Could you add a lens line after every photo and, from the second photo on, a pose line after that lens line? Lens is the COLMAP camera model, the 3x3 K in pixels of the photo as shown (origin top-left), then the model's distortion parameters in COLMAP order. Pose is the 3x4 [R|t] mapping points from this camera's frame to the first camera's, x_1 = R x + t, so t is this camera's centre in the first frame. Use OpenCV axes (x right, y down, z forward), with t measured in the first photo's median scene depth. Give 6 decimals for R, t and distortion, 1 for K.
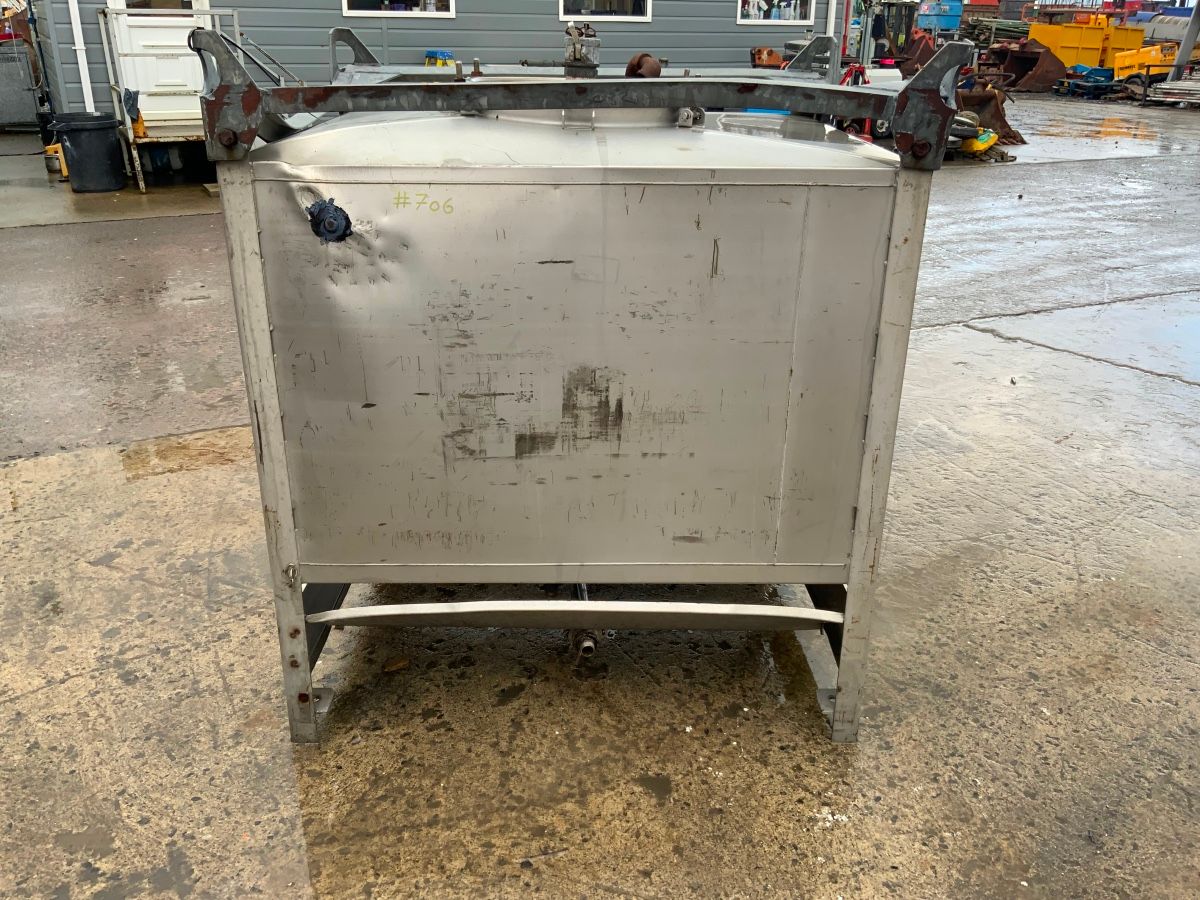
lens RADIAL K [[996.8, 0, 598.9], [0, 996.8, 448.6], [0, 0, 1]] dist [0.041622, -0.076752]
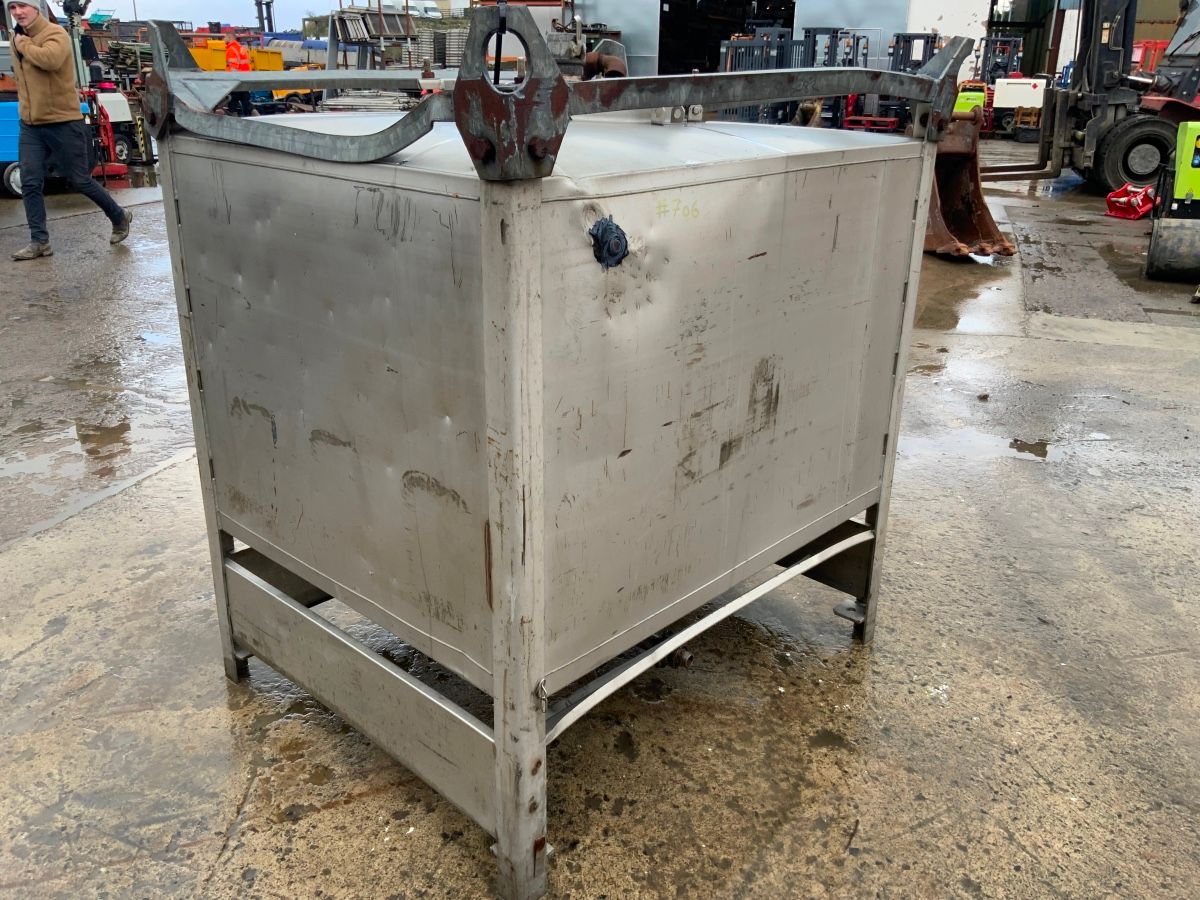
lens RADIAL K [[1001.1, 0, 591.6], [0, 1001.1, 449.5], [0, 0, 1]] dist [0.059492, -0.130431]
pose [[0.694294, -0.260087, 0.671052, -0.767264], [0.275418, 0.957458, 0.086136, -0.118753], [-0.664907, 0.125017, 0.736390, 0.357692]]
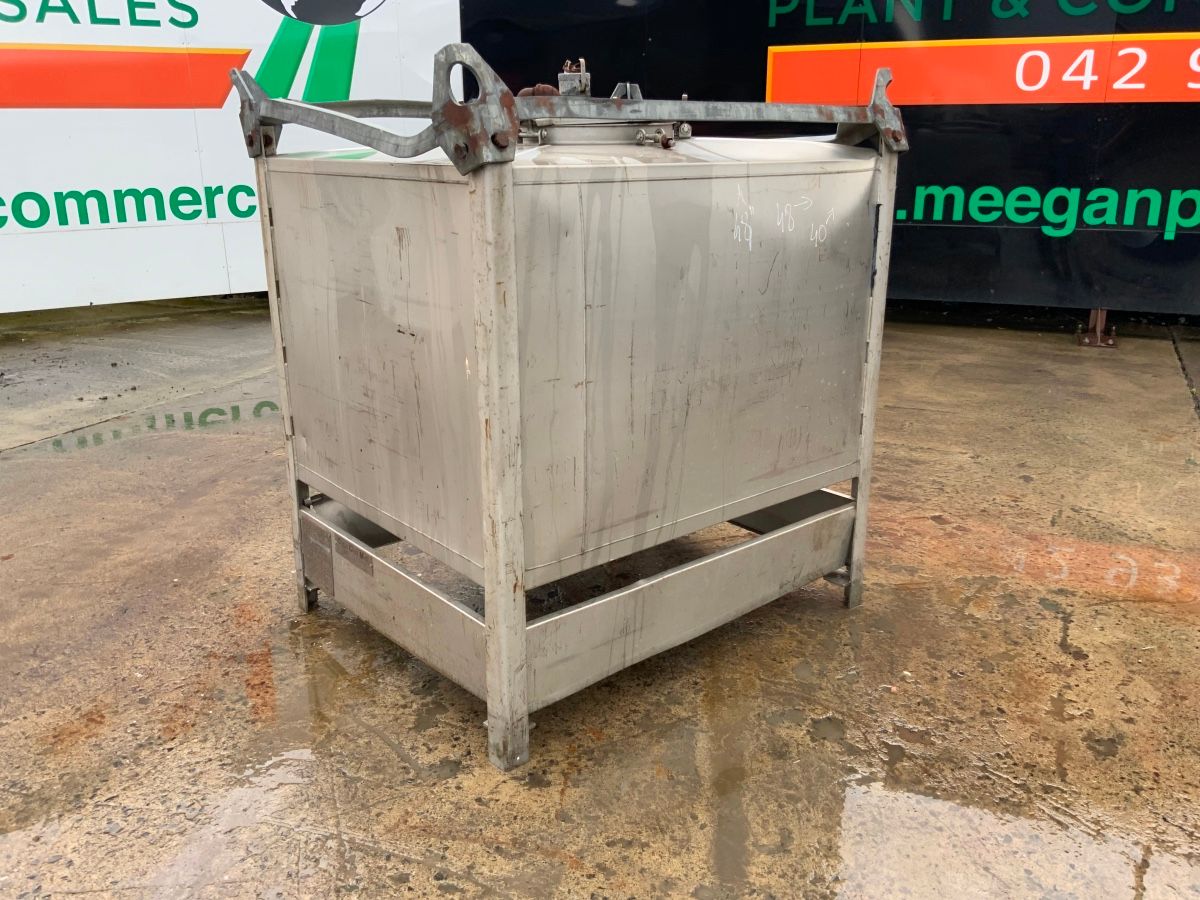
lens RADIAL K [[996.8, 0, 598.9], [0, 996.8, 448.6], [0, 0, 1]] dist [0.041622, -0.076752]
pose [[-0.773889, 0.181635, -0.606716, 0.771559], [-0.253446, 0.789115, 0.559520, -0.757066], [0.580397, 0.586776, -0.564654, 2.011161]]
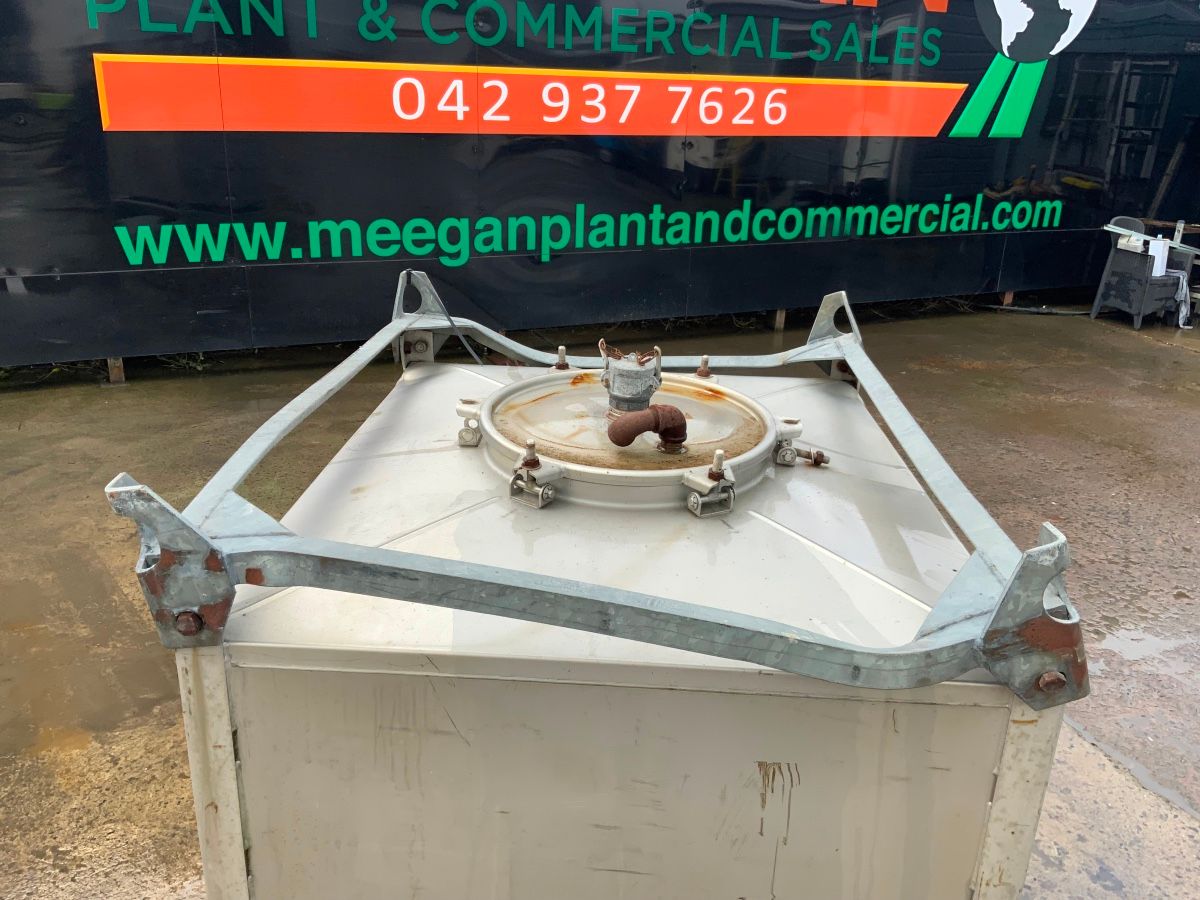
lens RADIAL K [[1001.1, 0, 591.6], [0, 1001.1, 449.5], [0, 0, 1]] dist [0.059492, -0.130431]
pose [[-0.061096, 0.339121, -0.938757, 0.781576], [-0.423861, 0.842685, 0.332001, -0.630166], [0.903664, 0.418186, 0.092255, 0.973012]]
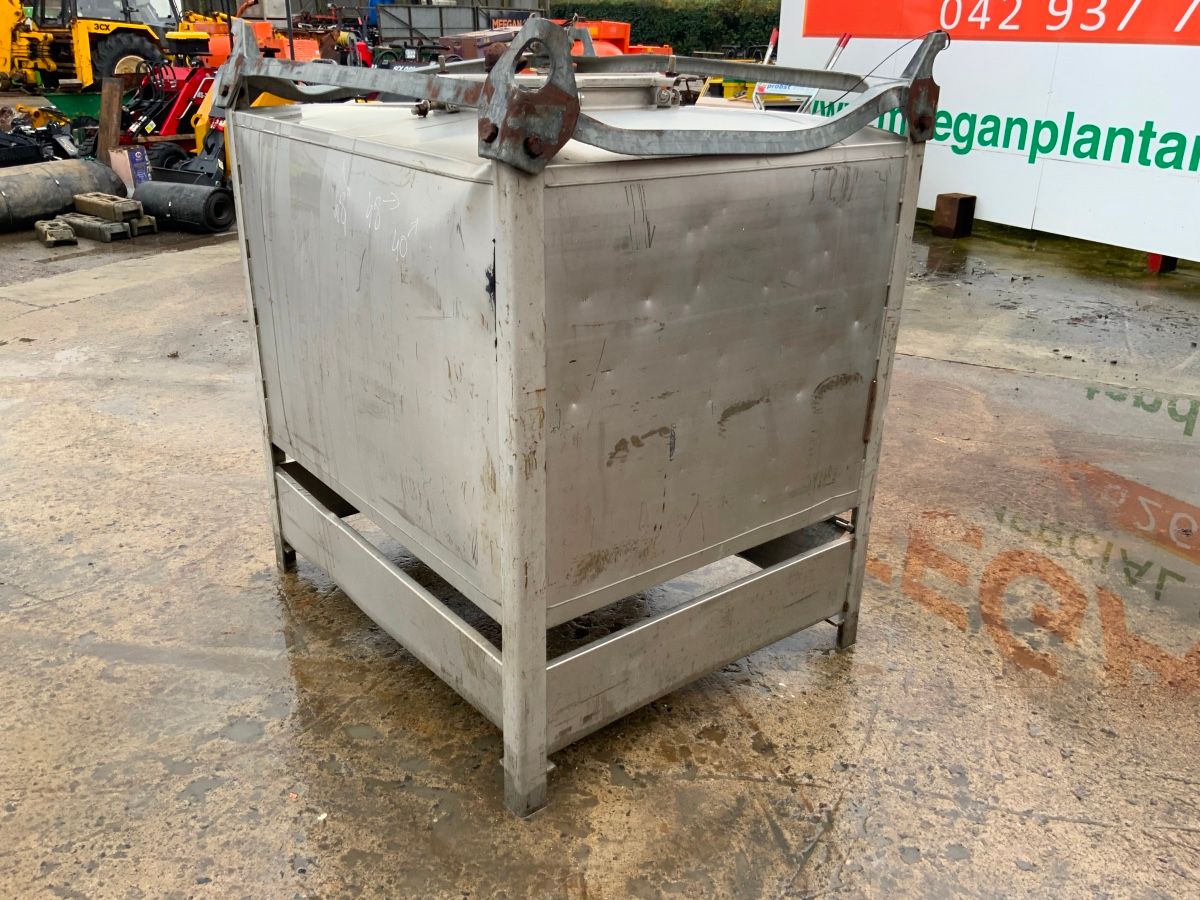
lens RADIAL K [[996.8, 0, 598.9], [0, 996.8, 448.6], [0, 0, 1]] dist [0.041622, -0.076752]
pose [[-0.607789, -0.326121, 0.724043, -0.970994], [0.283167, 0.762833, 0.581294, -0.697448], [-0.741896, 0.558329, -0.371294, 1.659036]]
